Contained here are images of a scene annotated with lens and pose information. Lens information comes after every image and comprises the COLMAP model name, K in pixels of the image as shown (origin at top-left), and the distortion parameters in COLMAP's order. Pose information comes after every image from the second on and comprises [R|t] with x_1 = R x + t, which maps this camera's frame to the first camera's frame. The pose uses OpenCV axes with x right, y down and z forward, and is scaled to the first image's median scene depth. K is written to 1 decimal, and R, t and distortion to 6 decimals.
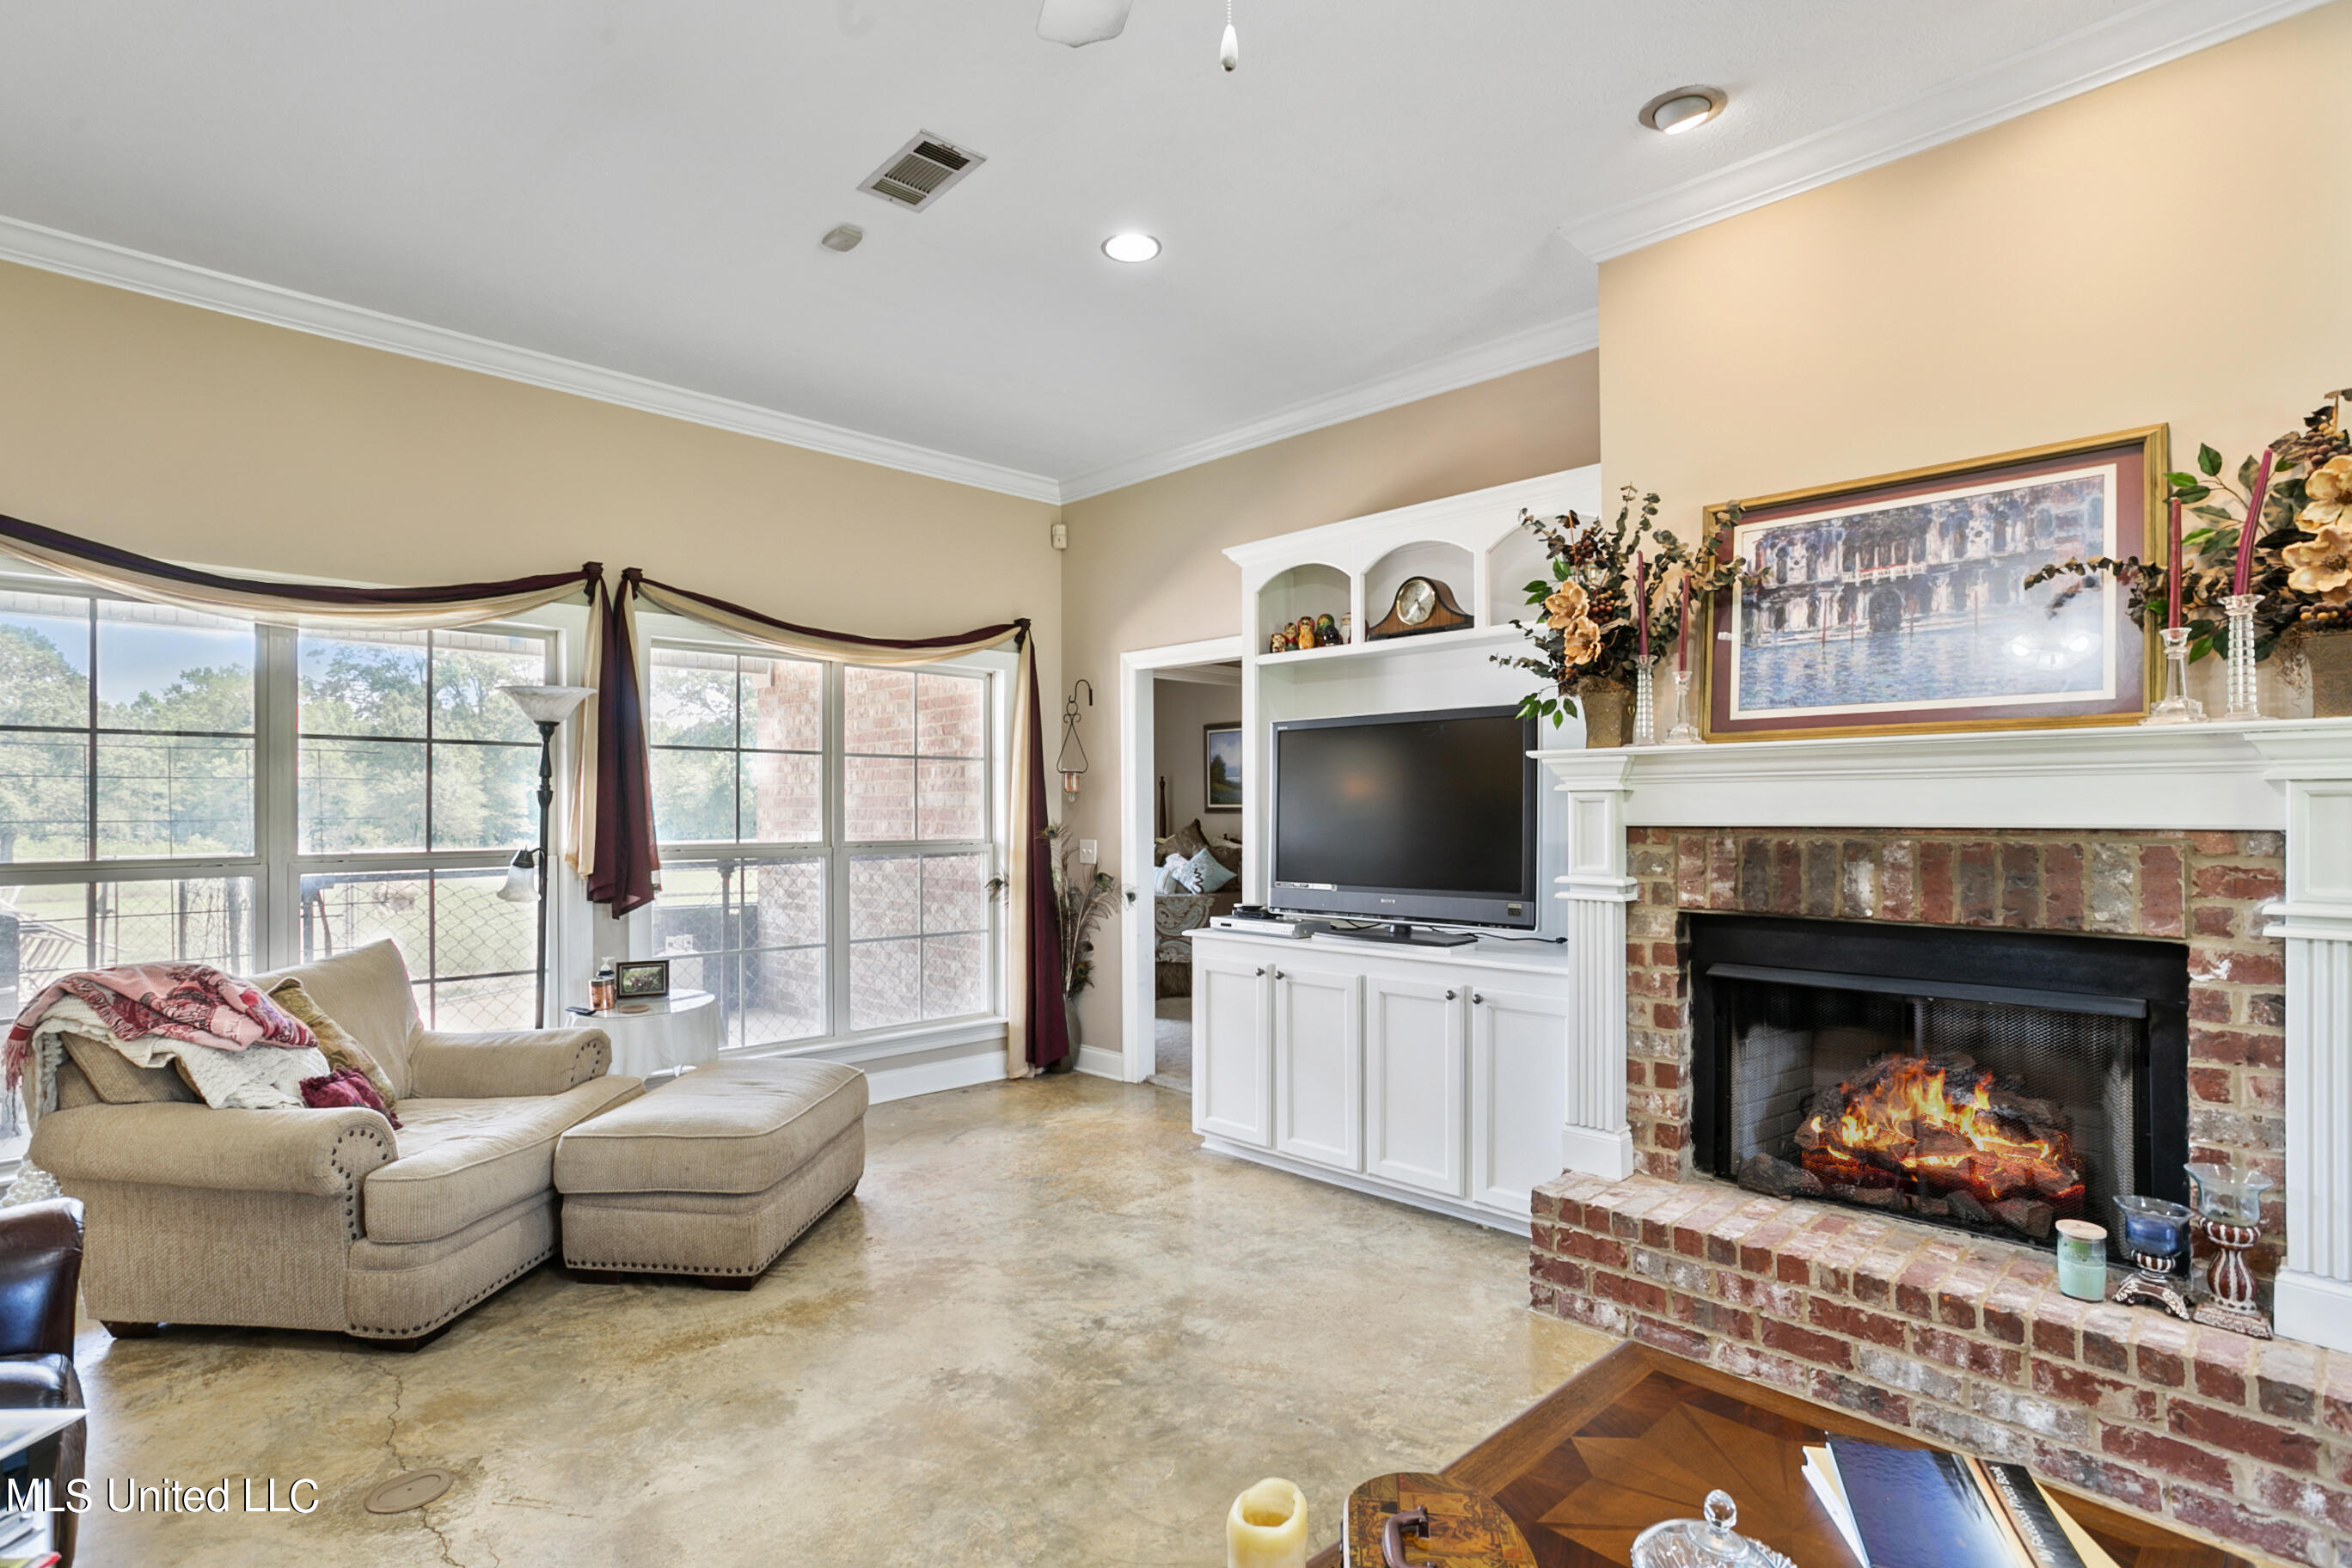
lens RADIAL K [[1179.3, 0, 1137.9], [0, 1179.3, 797.0], [0, 0, 1]] dist [0.000209, 0.000130]
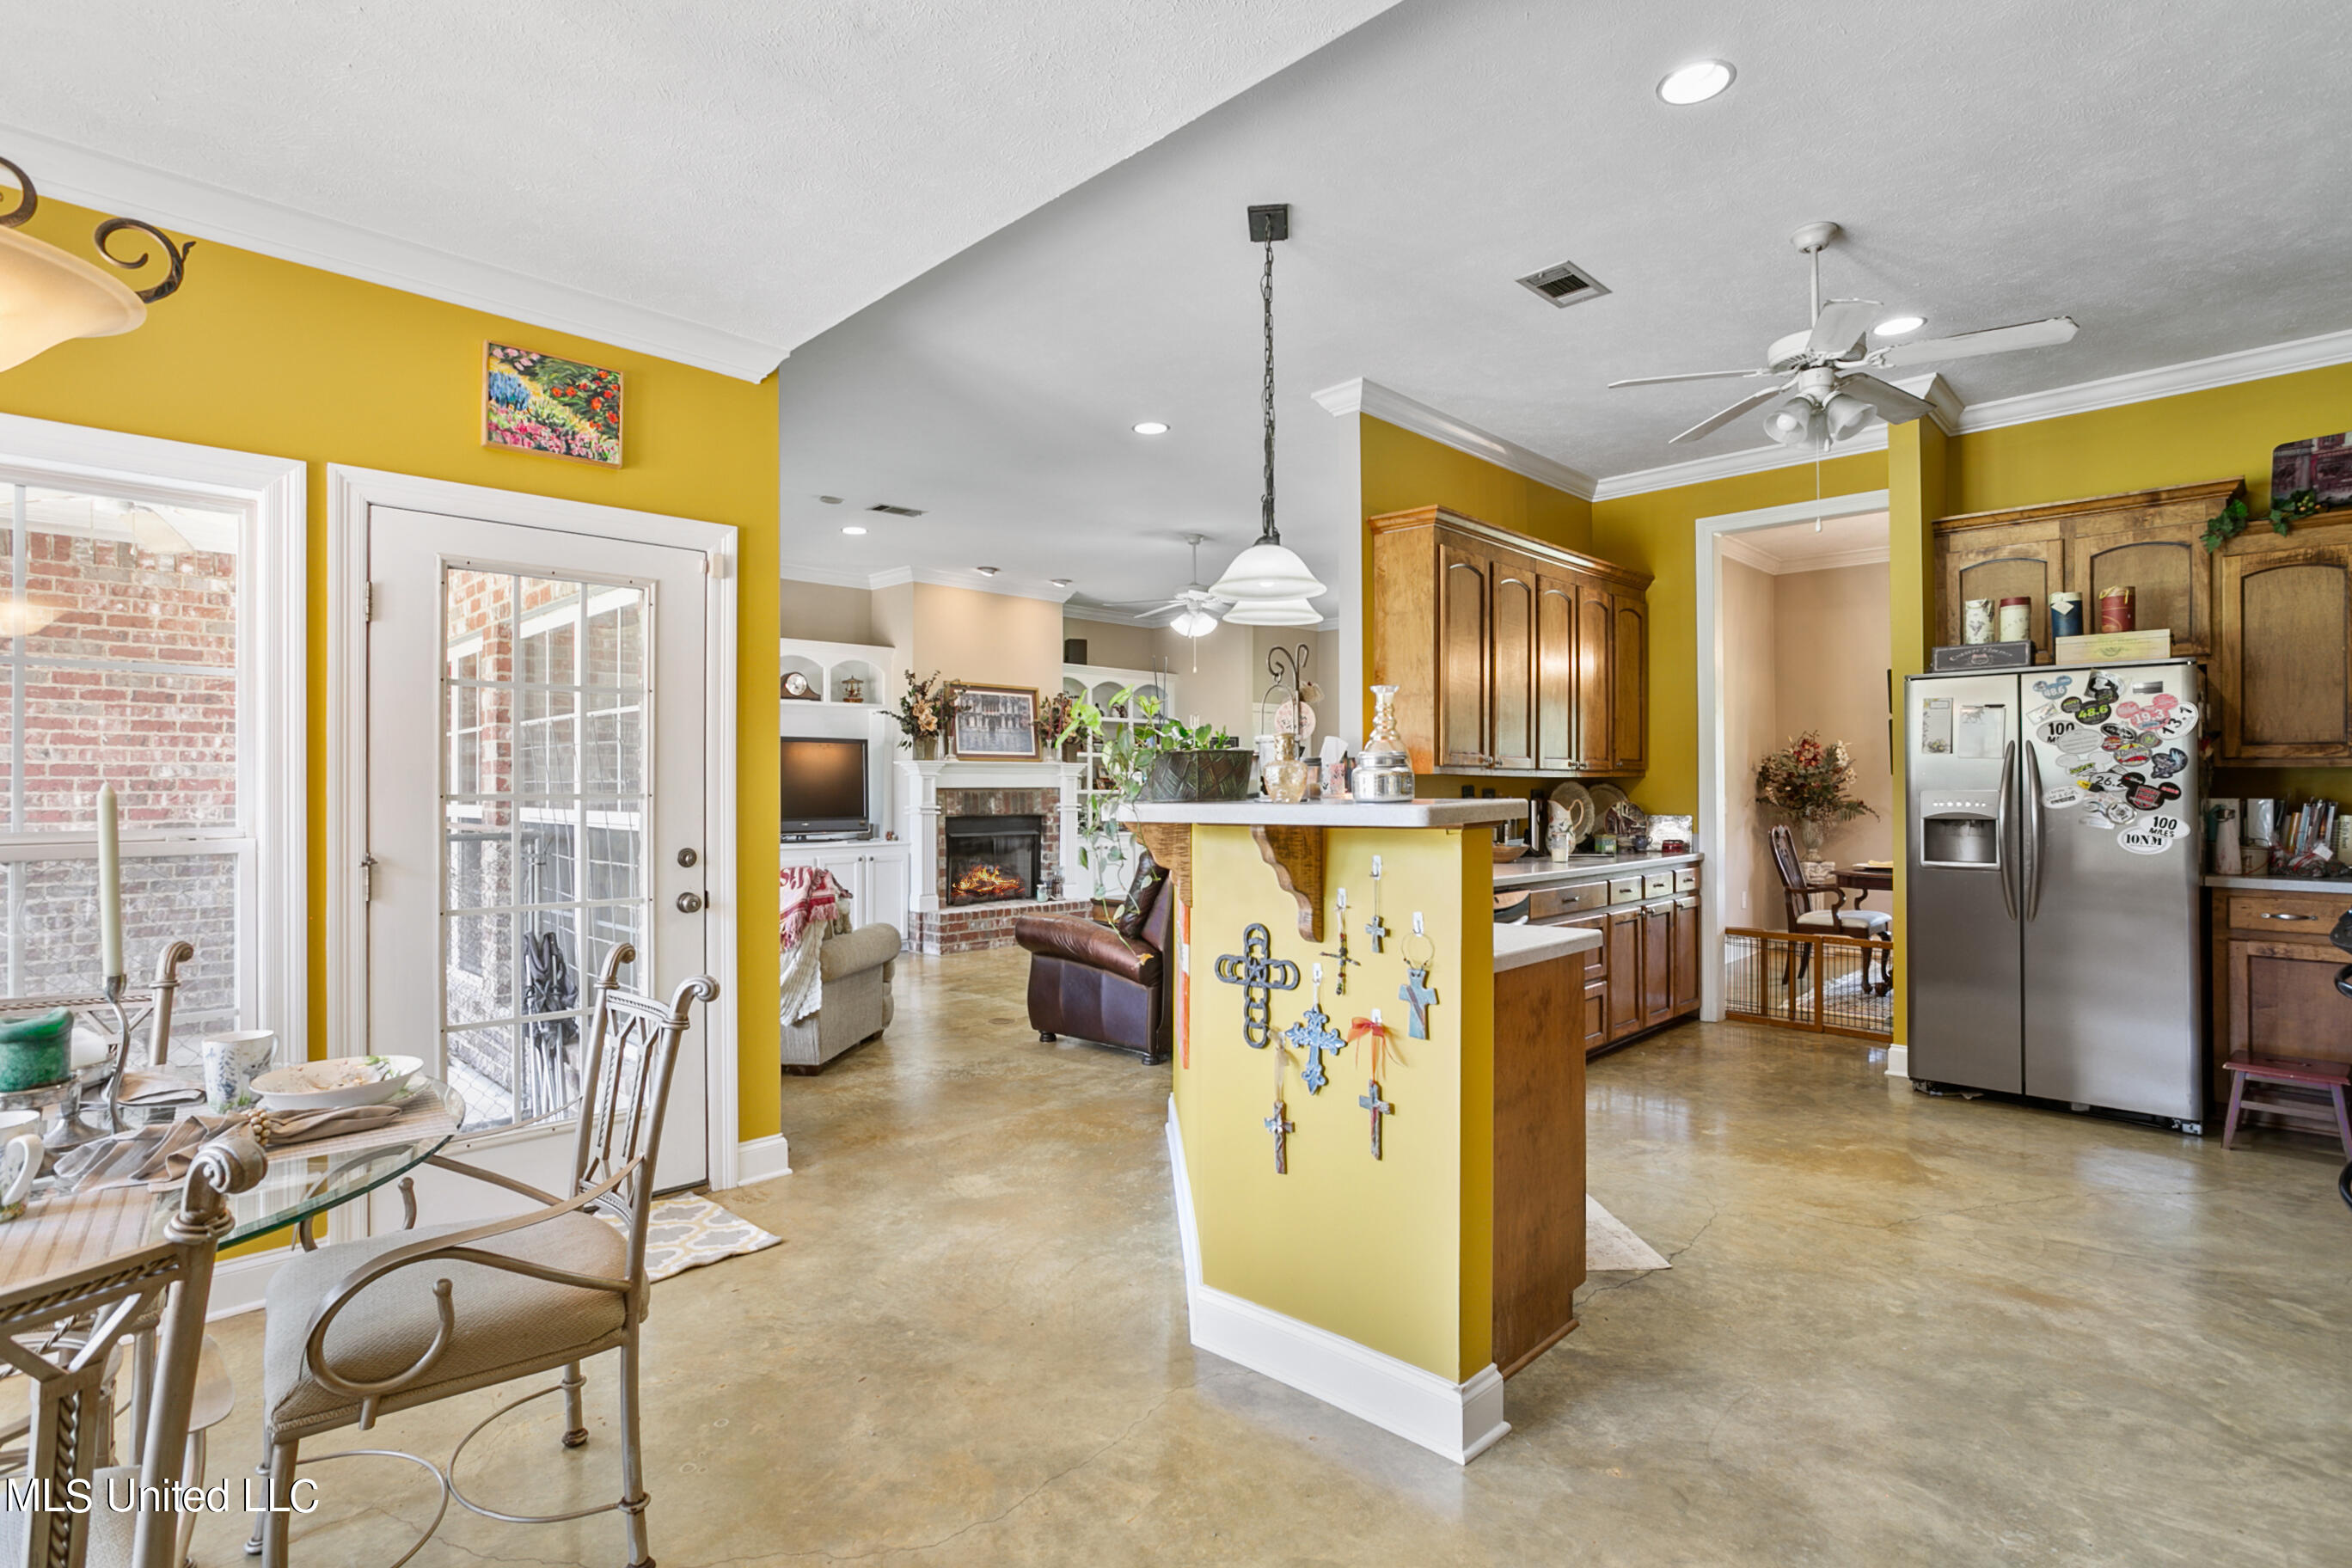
lens RADIAL K [[1179.3, 0, 1137.9], [0, 1179.3, 797.0], [0, 0, 1]] dist [0.000209, 0.000130]
pose [[-0.010698, -0.000190, 0.999943, -2.441404], [-0.004581, 0.999989, 0.000141, 0.043220], [-0.999932, -0.004579, -0.010699, 0.530737]]
